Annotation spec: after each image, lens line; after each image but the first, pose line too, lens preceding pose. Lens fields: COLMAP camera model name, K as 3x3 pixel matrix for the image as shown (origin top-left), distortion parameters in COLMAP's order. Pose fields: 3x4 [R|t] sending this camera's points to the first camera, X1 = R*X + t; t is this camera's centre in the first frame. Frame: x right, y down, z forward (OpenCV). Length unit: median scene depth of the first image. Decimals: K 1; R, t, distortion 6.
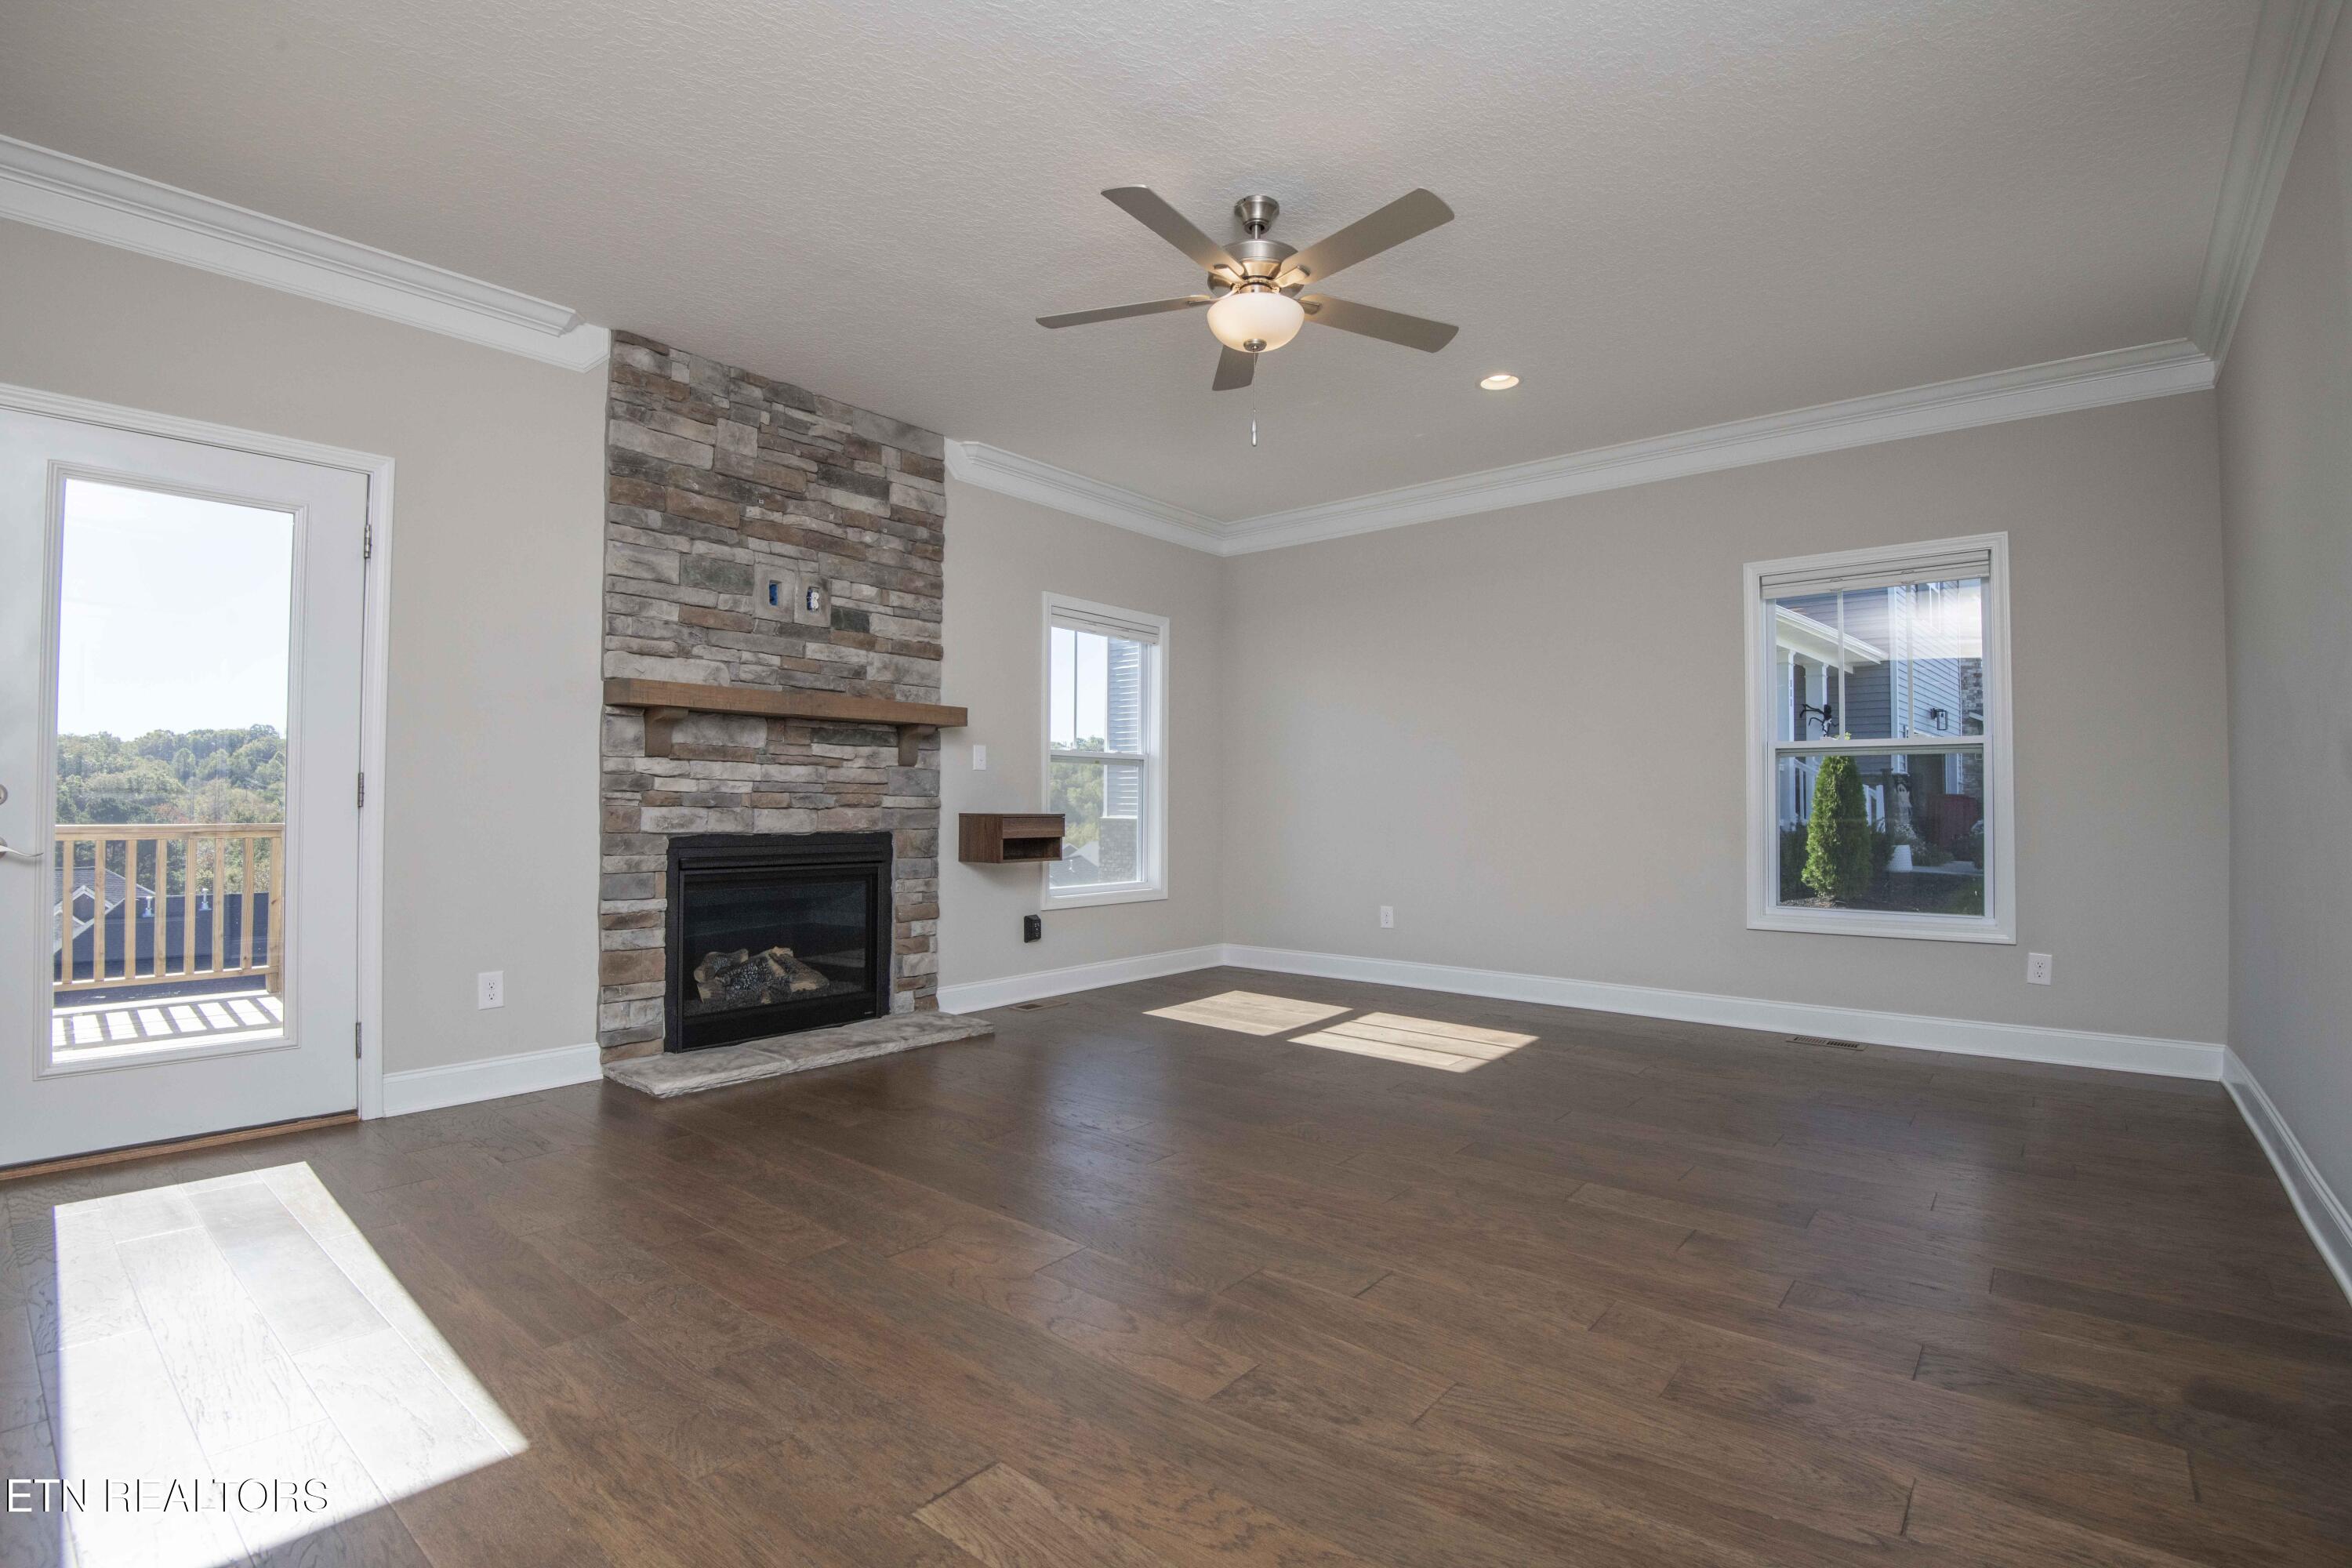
lens RADIAL K [[1091.4, 0, 1197.9], [0, 1091.4, 786.6], [0, 0, 1]] dist [-0.026131, -0.008354]
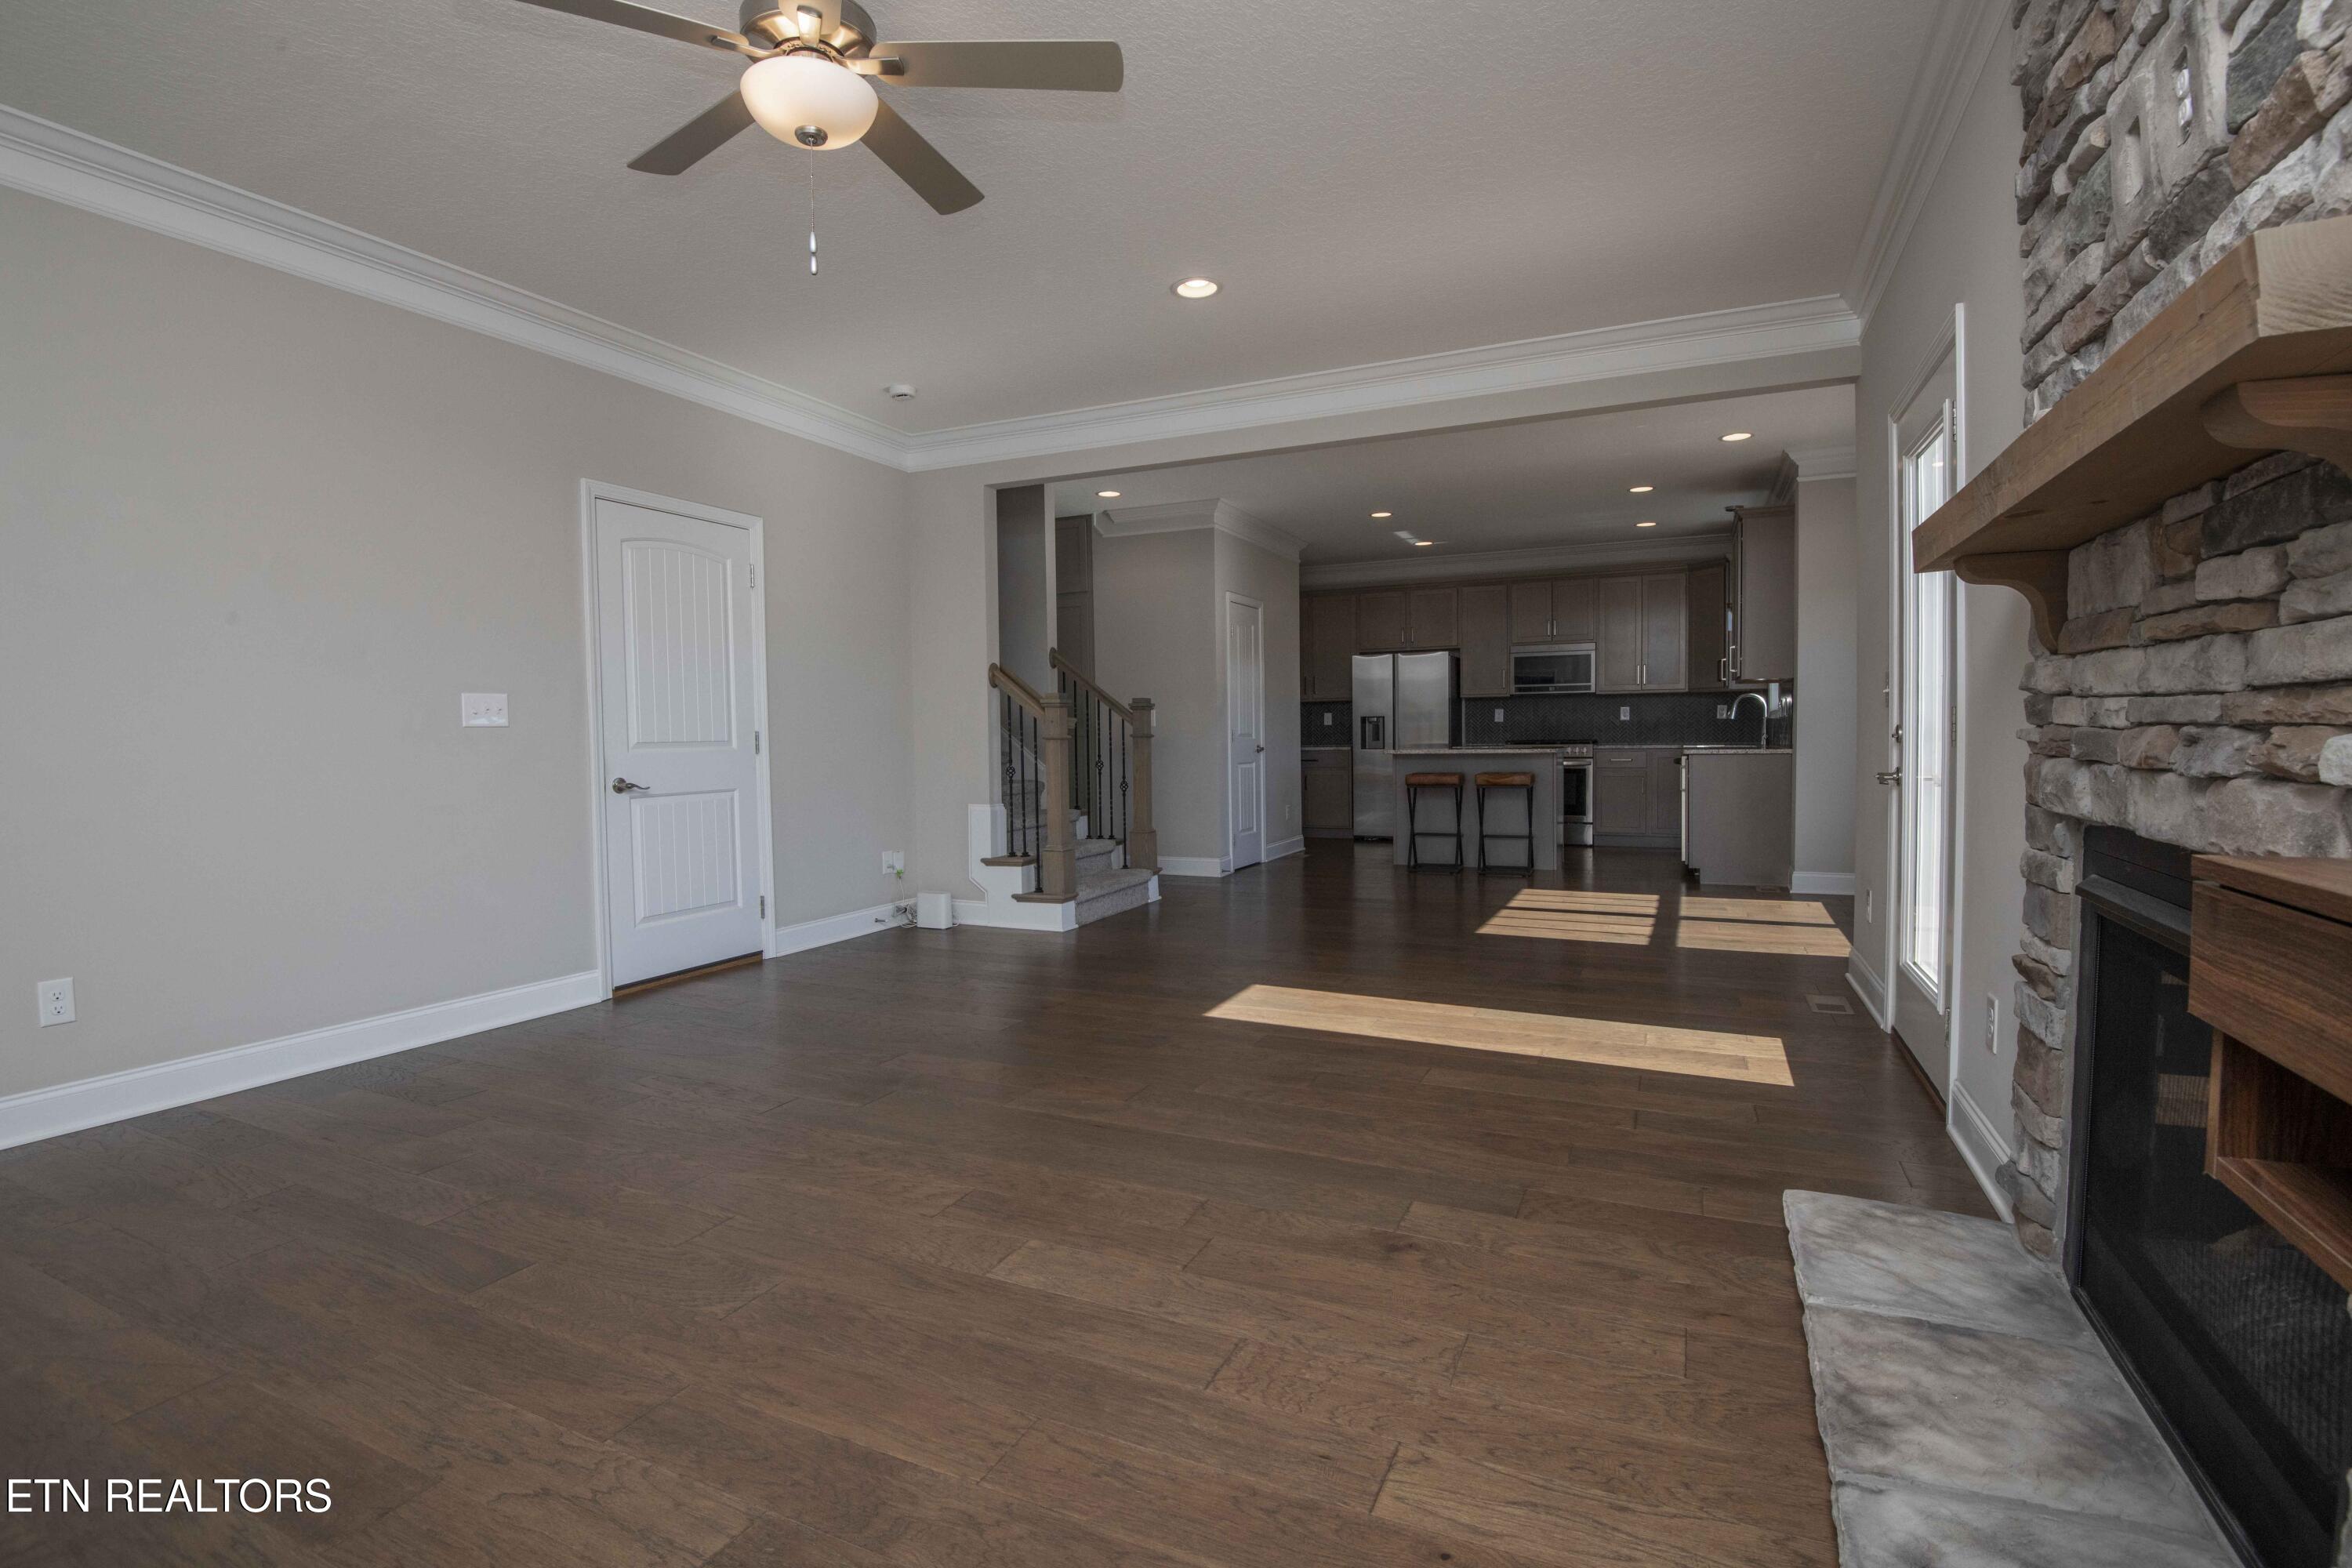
lens RADIAL K [[1091.4, 0, 1195.5], [0, 1091.4, 782.7], [0, 0, 1]] dist [-0.026131, -0.008354]
pose [[-0.967828, 0.020431, -0.250781, -0.005570], [0.013194, 0.999448, 0.030506, 0.008597], [0.251266, 0.026216, -0.967563, 1.223679]]
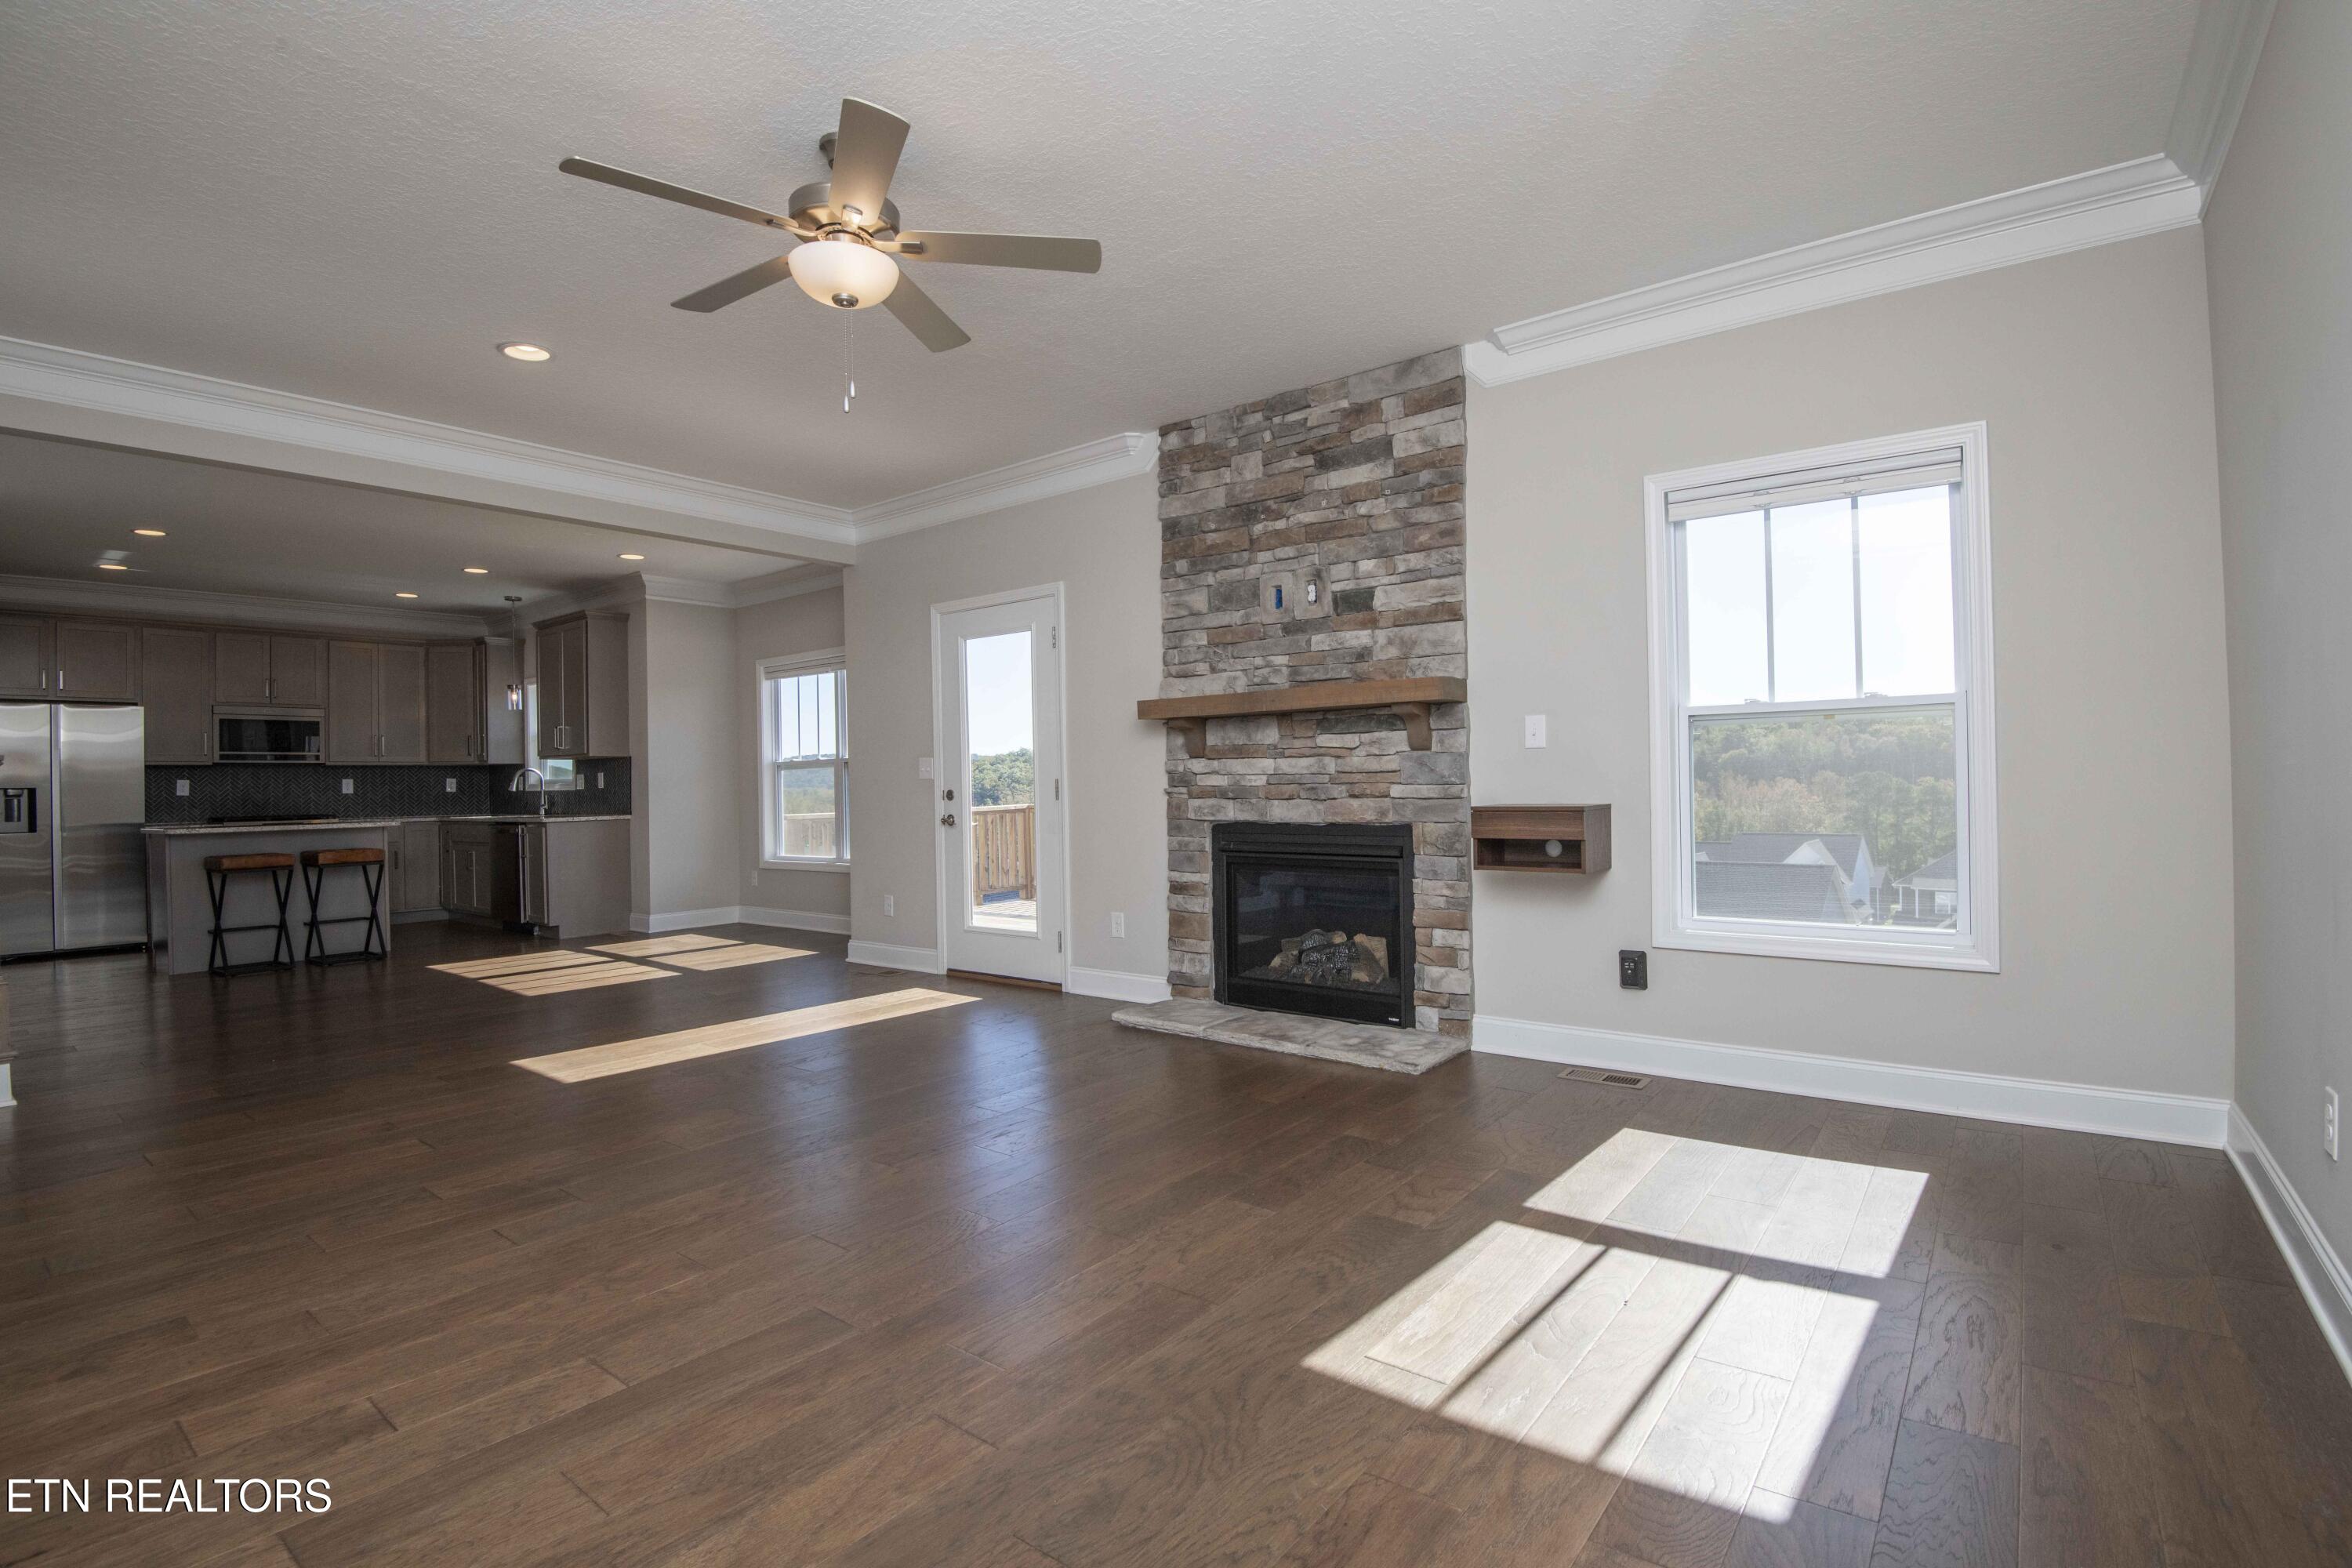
lens RADIAL K [[1091.4, 0, 1174.2], [0, 1091.4, 776.7], [0, 0, 1]] dist [-0.026131, -0.008354]
pose [[0.010723, -0.008640, -0.999905, 0.658176], [0.035900, 0.999321, -0.008250, 0.002818], [0.999298, -0.035808, 0.011026, 0.858441]]
